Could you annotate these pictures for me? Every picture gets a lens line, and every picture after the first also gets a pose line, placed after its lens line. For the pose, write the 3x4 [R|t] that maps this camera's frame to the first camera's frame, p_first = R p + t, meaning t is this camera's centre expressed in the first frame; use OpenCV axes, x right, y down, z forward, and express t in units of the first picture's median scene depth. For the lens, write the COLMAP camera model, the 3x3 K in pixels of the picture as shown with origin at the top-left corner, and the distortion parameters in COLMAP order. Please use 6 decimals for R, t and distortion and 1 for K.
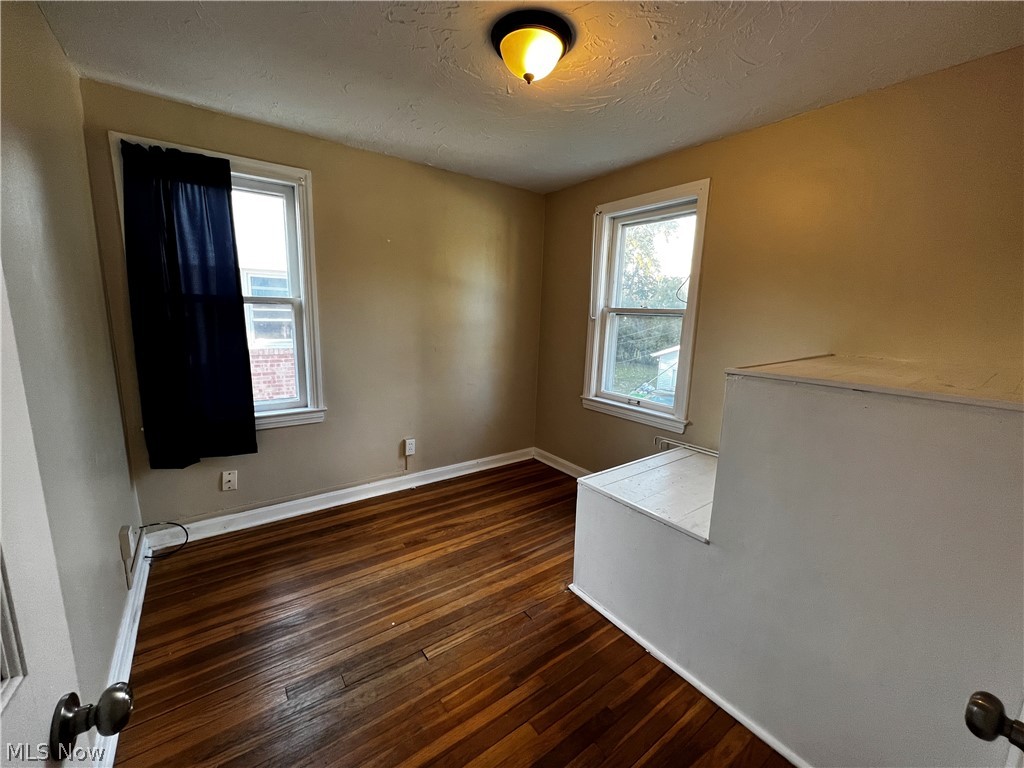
lens RADIAL K [[411.9, 0, 507.5], [0, 411.9, 385.4], [0, 0, 1]] dist [-0.001345, 0.000222]
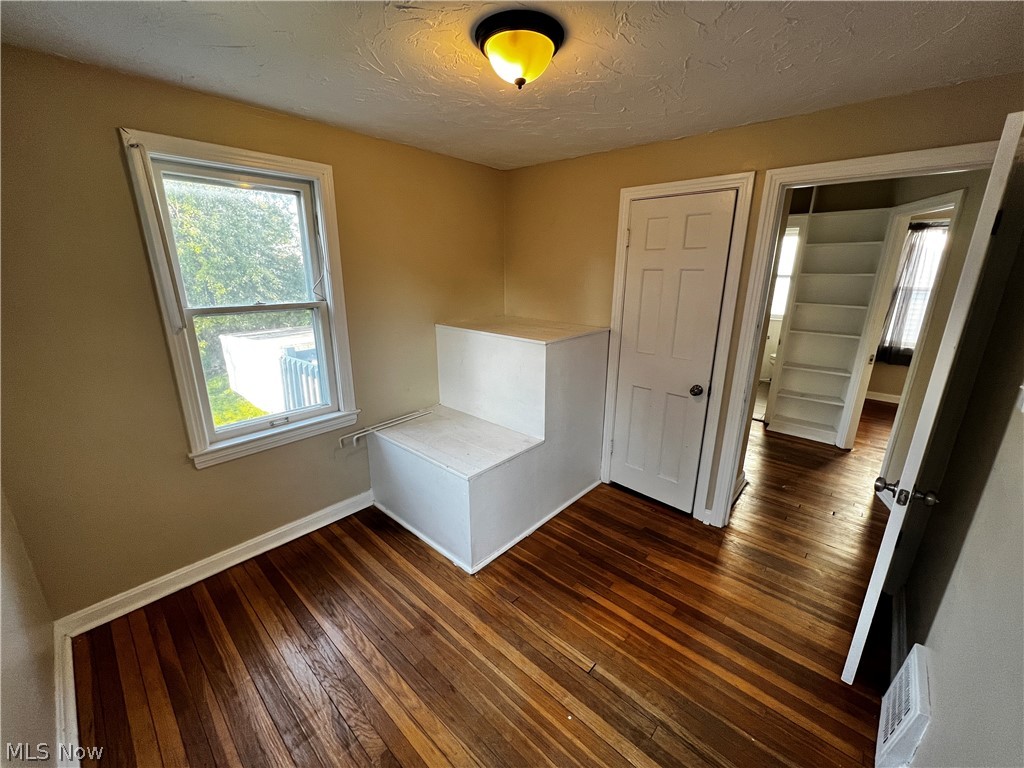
lens RADIAL K [[410.7, 0, 510.1], [0, 410.7, 384.0], [0, 0, 1]] dist [-0.001329, 0.000162]
pose [[-0.204577, -0.300546, 0.931569, -0.816526], [0.157411, 0.929209, 0.334353, -0.360004], [-0.966111, 0.215040, -0.142785, 1.064378]]
